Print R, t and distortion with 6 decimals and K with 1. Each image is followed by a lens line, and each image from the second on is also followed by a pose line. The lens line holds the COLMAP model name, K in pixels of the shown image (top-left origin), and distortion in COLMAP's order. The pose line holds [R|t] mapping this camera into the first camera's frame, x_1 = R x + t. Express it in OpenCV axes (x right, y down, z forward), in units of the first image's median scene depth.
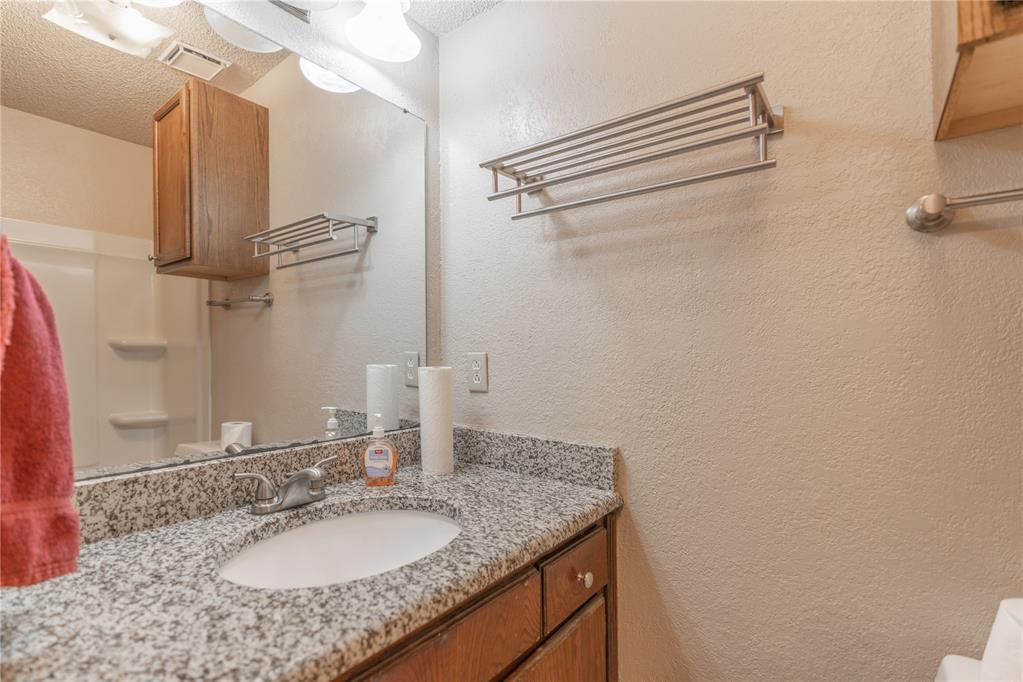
lens RADIAL K [[466.0, 0, 522.4], [0, 466.0, 330.0], [0, 0, 1]] dist [-0.003542, 0.000101]
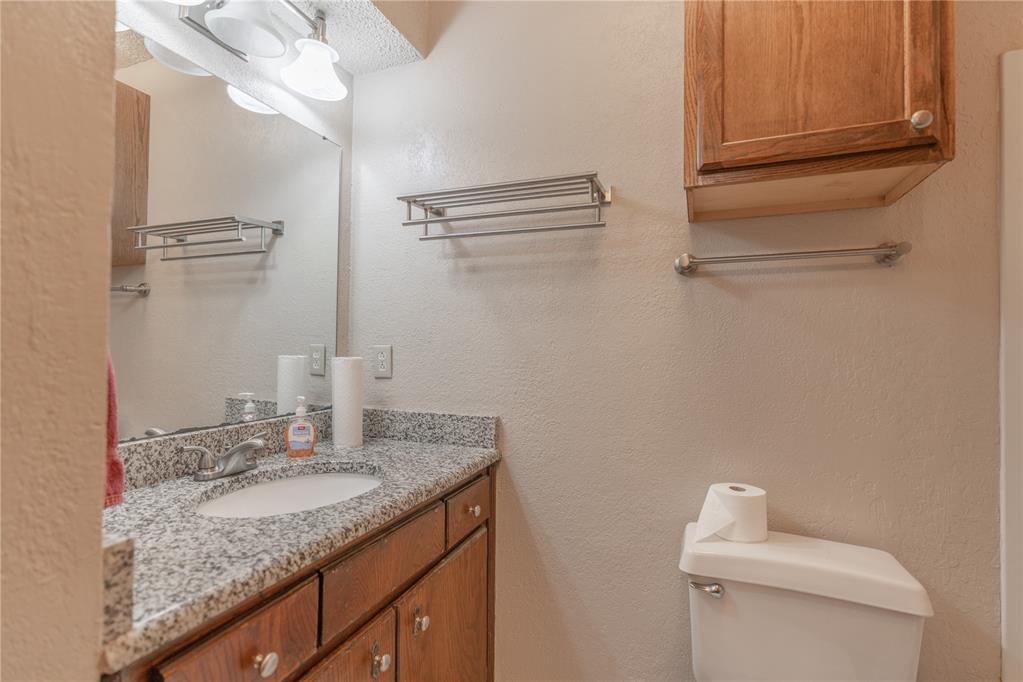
lens RADIAL K [[459.6, 0, 513.5], [0, 459.6, 343.7], [0, 0, 1]] dist [-0.003094, 0.000252]
pose [[0.966233, 0.006620, 0.257585, -0.100778], [-0.017550, 0.999039, 0.040155, -0.012116], [-0.257071, -0.043319, 0.965421, -0.296974]]
